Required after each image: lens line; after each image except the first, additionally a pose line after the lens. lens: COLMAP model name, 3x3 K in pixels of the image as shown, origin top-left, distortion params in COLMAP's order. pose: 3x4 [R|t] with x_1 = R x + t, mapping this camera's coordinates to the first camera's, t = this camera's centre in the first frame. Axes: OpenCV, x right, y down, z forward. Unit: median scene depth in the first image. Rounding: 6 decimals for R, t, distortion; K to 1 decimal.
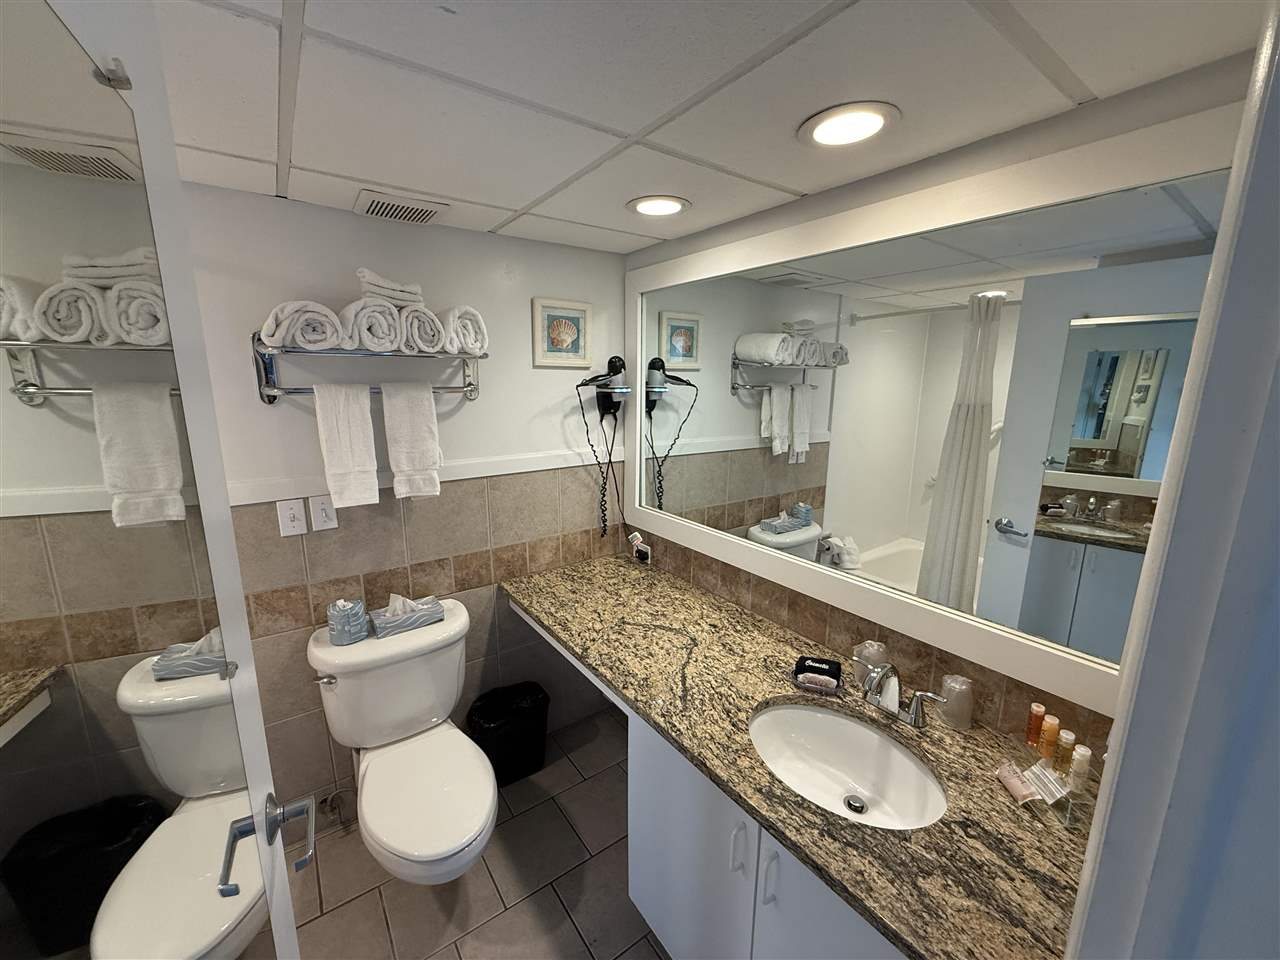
lens RADIAL K [[508.9, 0, 639.2], [0, 508.9, 482.9], [0, 0, 1]] dist [0.001460, -0.000270]
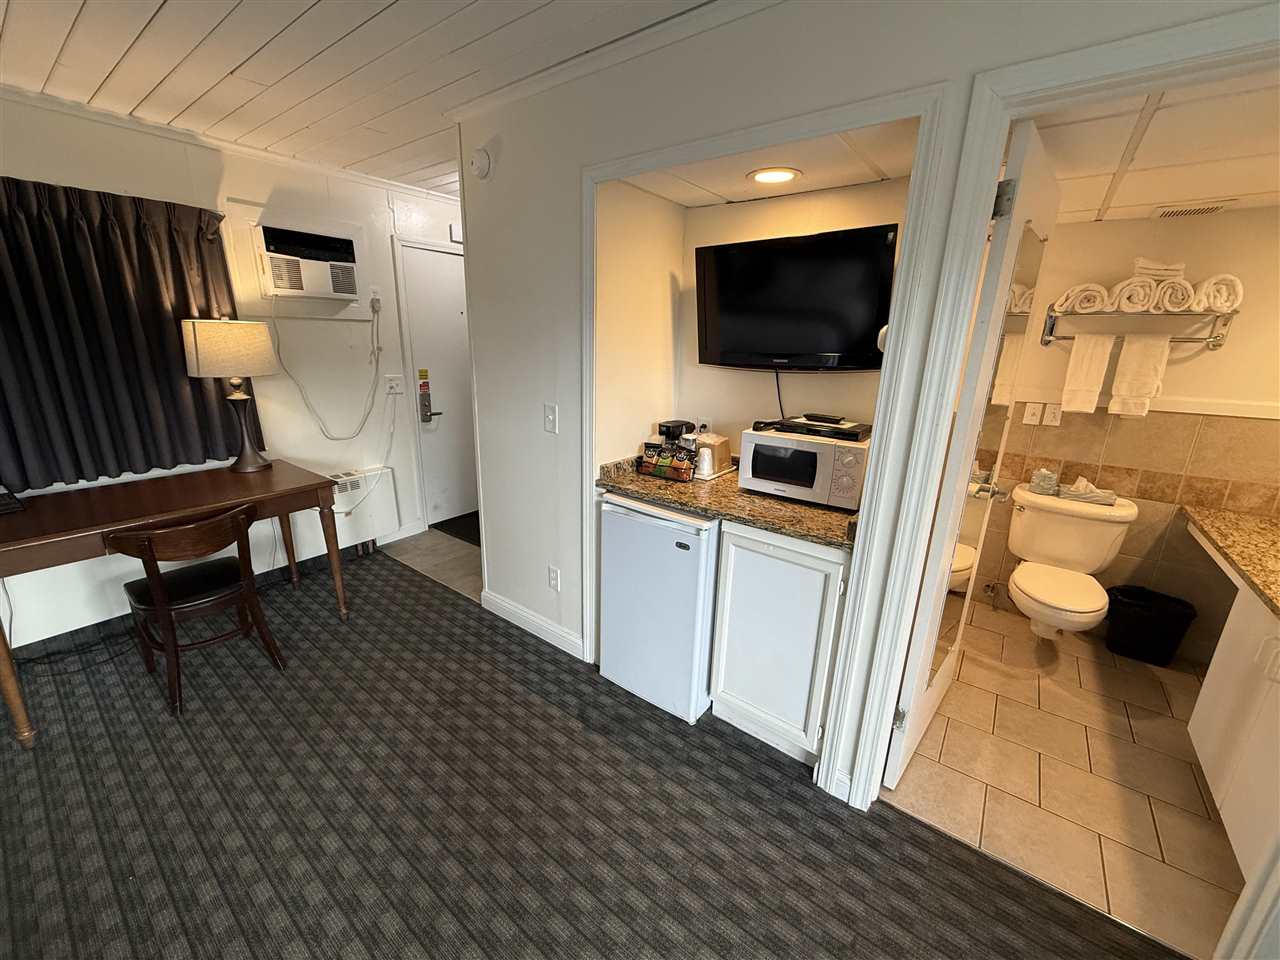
lens RADIAL K [[508.9, 0, 639.3], [0, 508.9, 476.9], [0, 0, 1]] dist [0.001460, -0.000270]
pose [[0.297305, 0.257844, -0.919307, 0.542923], [-0.212507, 0.956563, 0.199568, 0.207628], [0.930833, 0.136026, 0.339185, -0.768713]]
